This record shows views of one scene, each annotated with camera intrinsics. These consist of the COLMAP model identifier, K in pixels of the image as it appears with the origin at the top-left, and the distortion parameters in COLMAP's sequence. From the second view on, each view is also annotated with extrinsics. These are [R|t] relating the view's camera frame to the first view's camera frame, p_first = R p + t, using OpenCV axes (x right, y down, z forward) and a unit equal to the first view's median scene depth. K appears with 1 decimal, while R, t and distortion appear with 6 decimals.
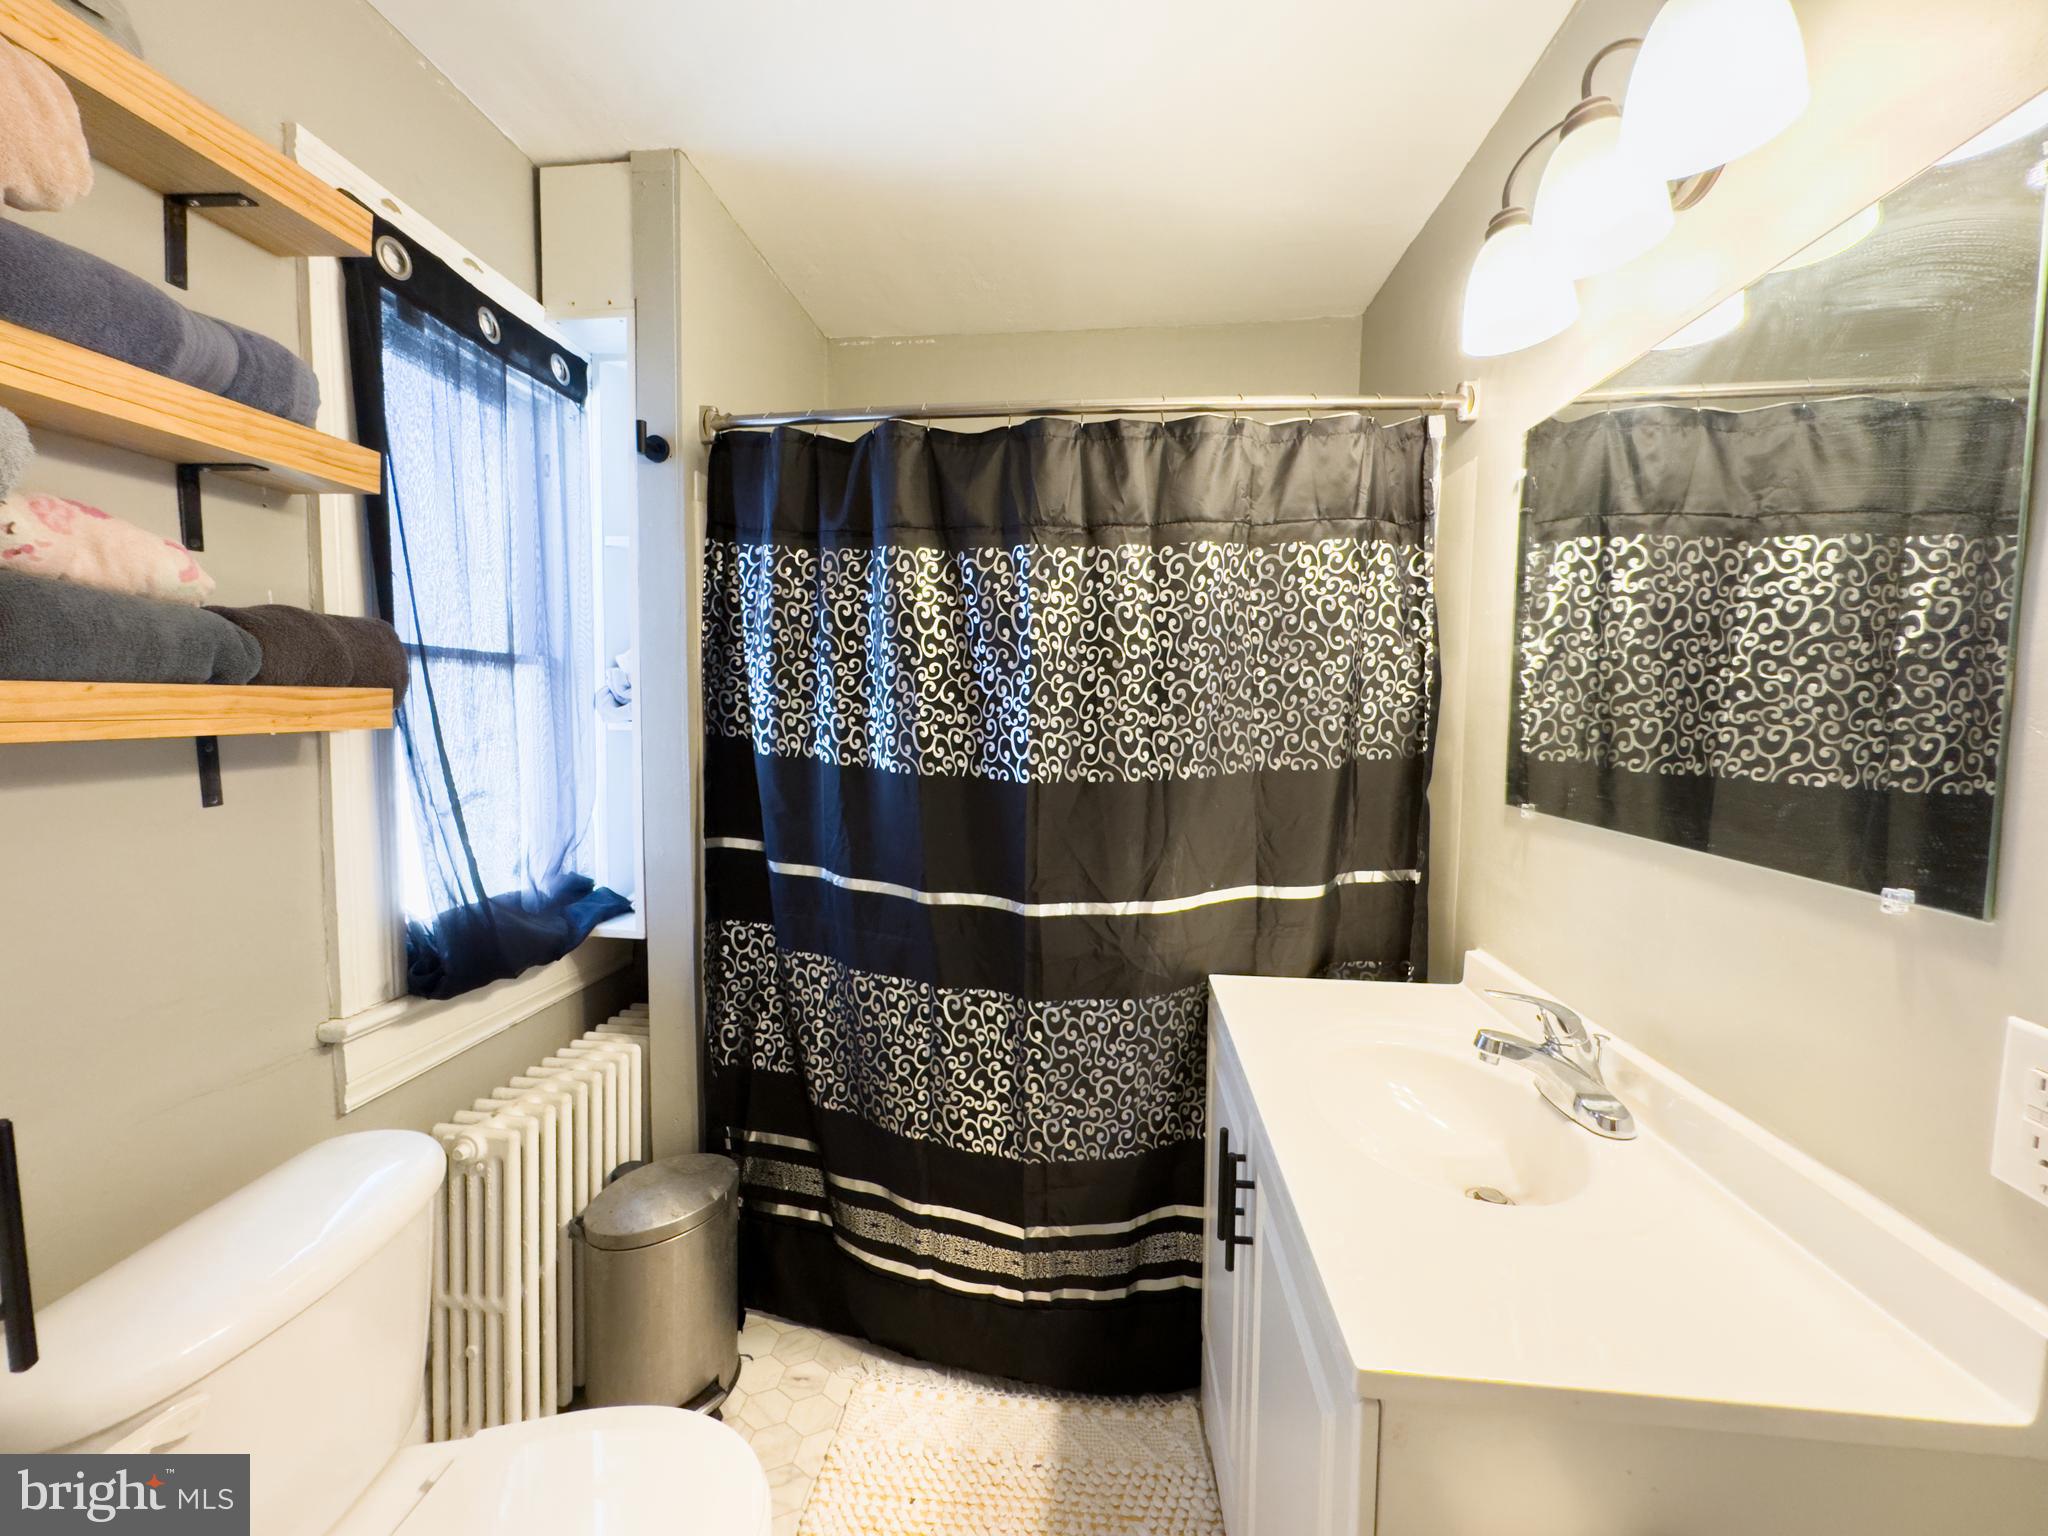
lens RADIAL K [[818.2, 0, 1020.2], [0, 818.2, 767.6], [0, 0, 1]] dist [-0.005965, 0.000269]
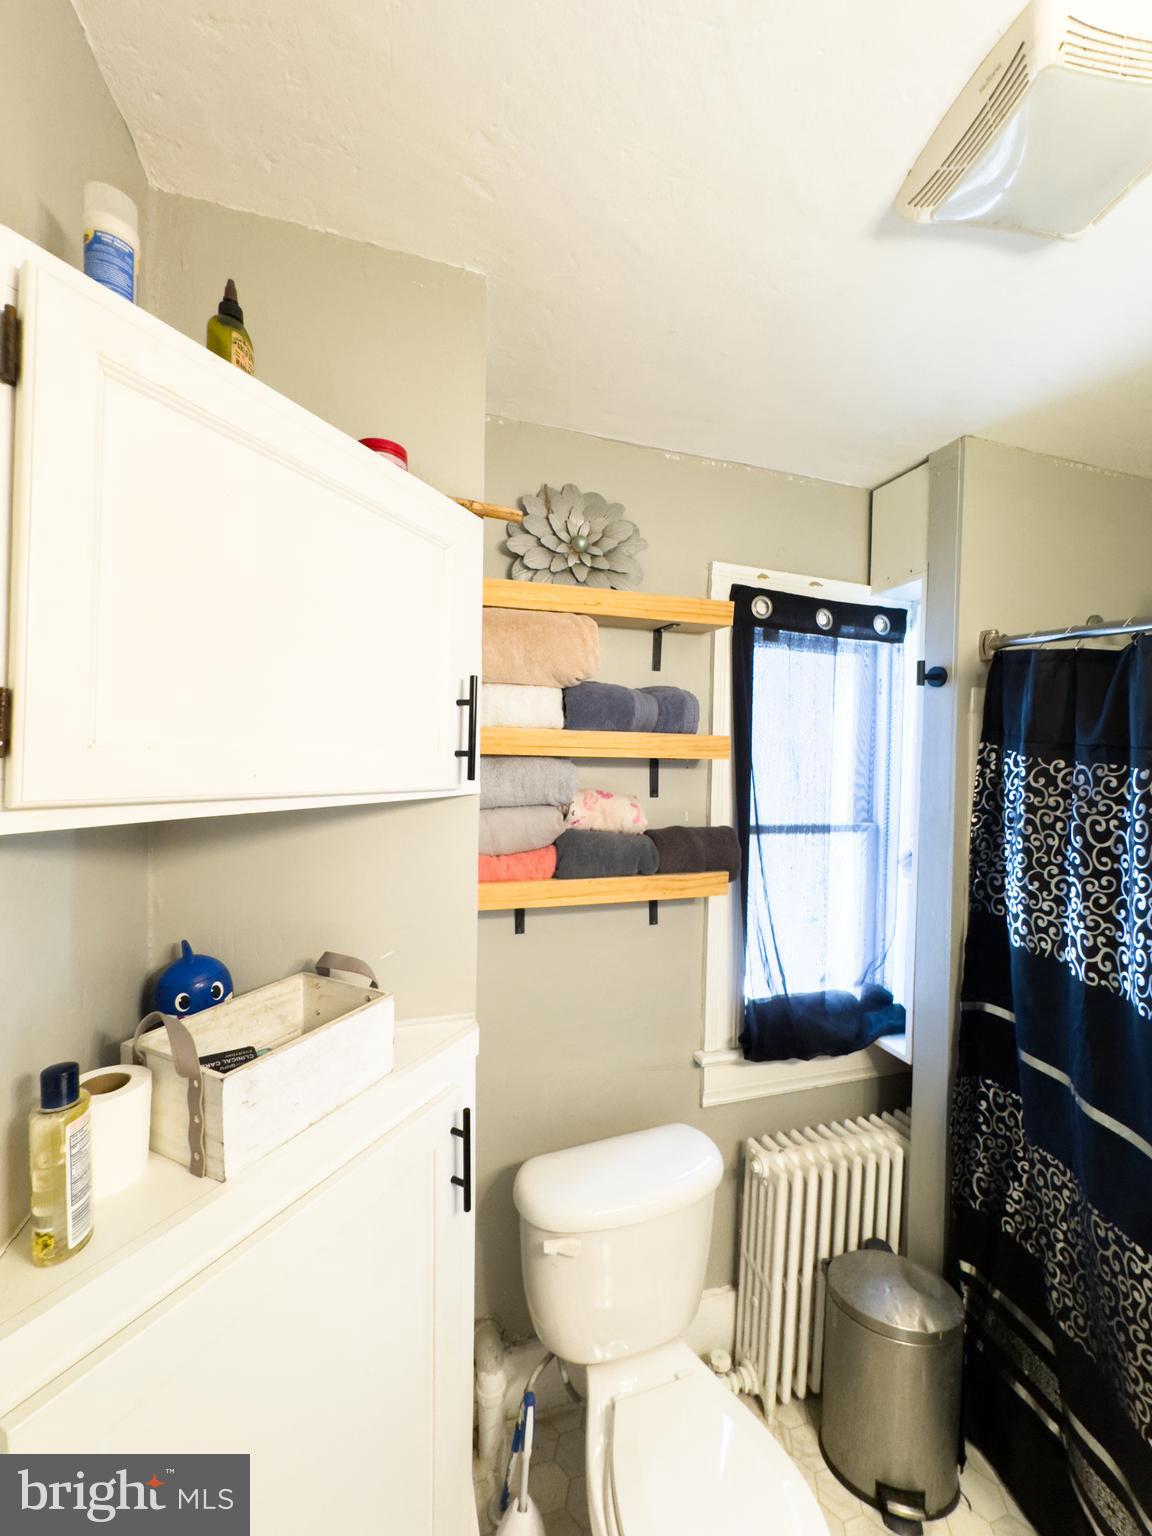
lens RADIAL K [[613.7, 0, 581.1], [0, 613.7, 766.0], [0, 0, 1]] dist [-0.005965, 0.000269]
pose [[0.402653, 0.009309, -0.915305, 0.203472], [-0.081088, 0.996380, -0.025538, -0.197231], [0.911754, 0.084503, 0.401950, 0.147586]]
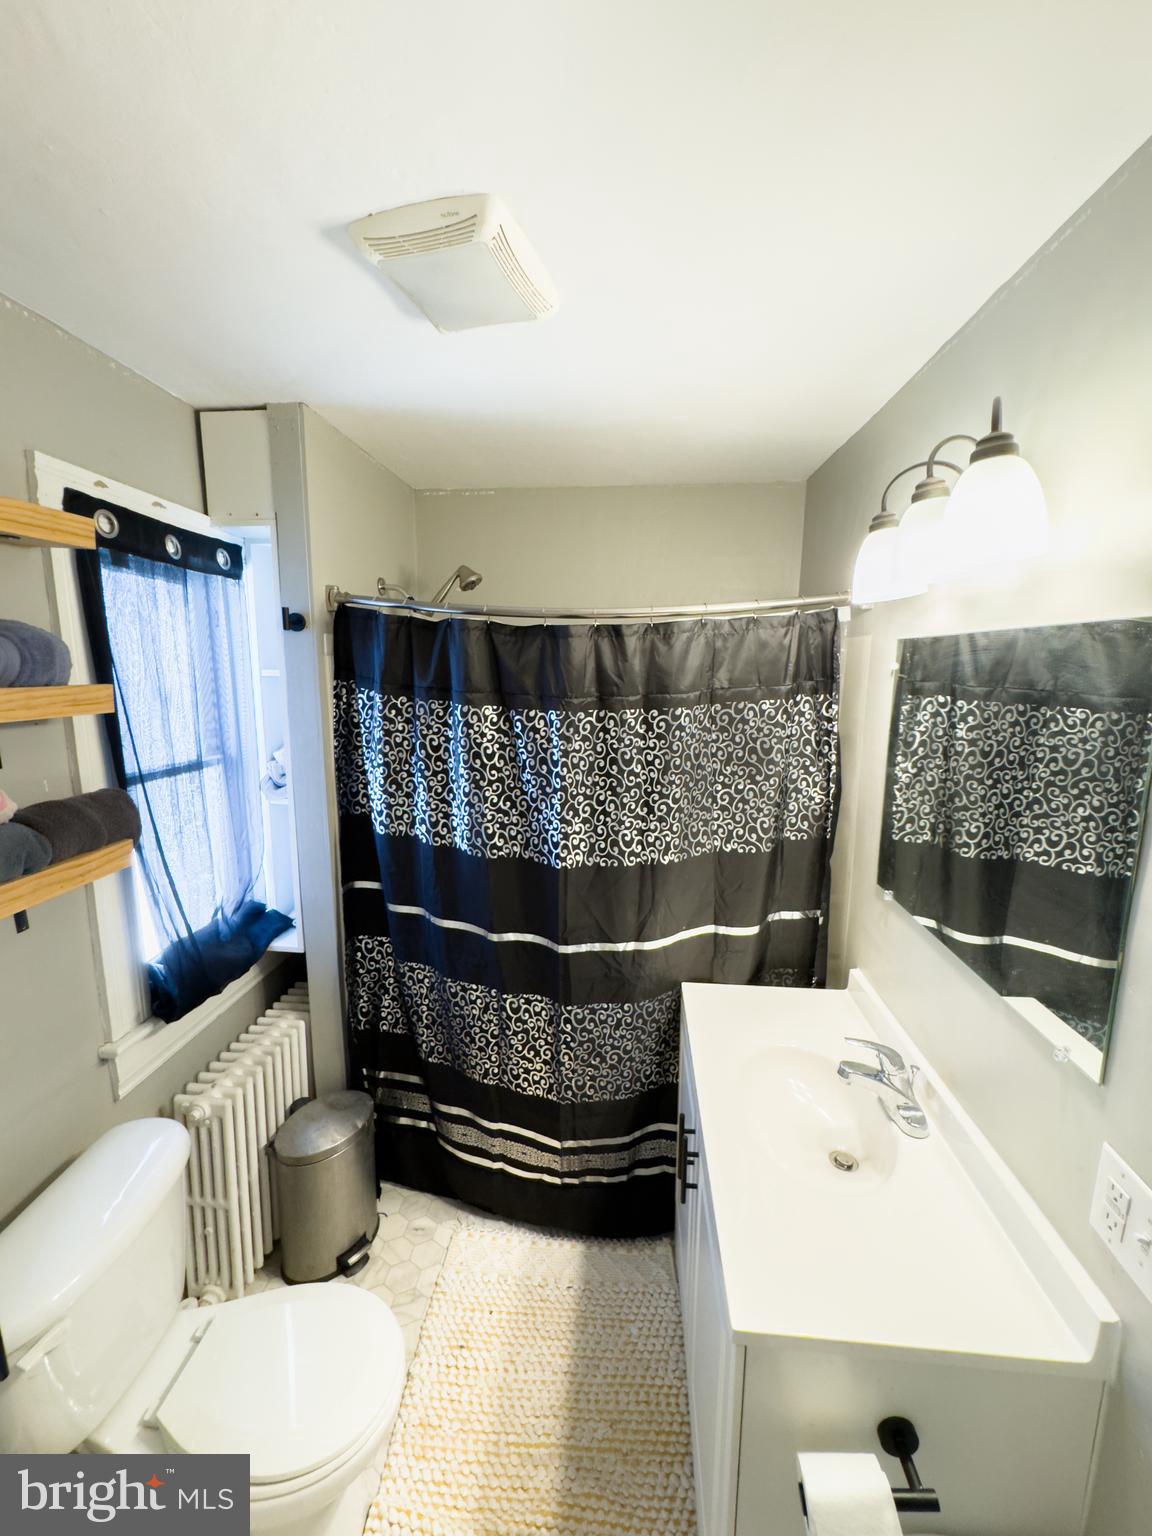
lens RADIAL K [[613.7, 0, 577.8], [0, 613.7, 766.3], [0, 0, 1]] dist [-0.005965, 0.000269]
pose [[0.999856, -0.007119, 0.015425, 0.023807], [0.005640, 0.995564, 0.093916, -0.252919], [-0.016025, -0.093816, 0.995461, -0.089254]]
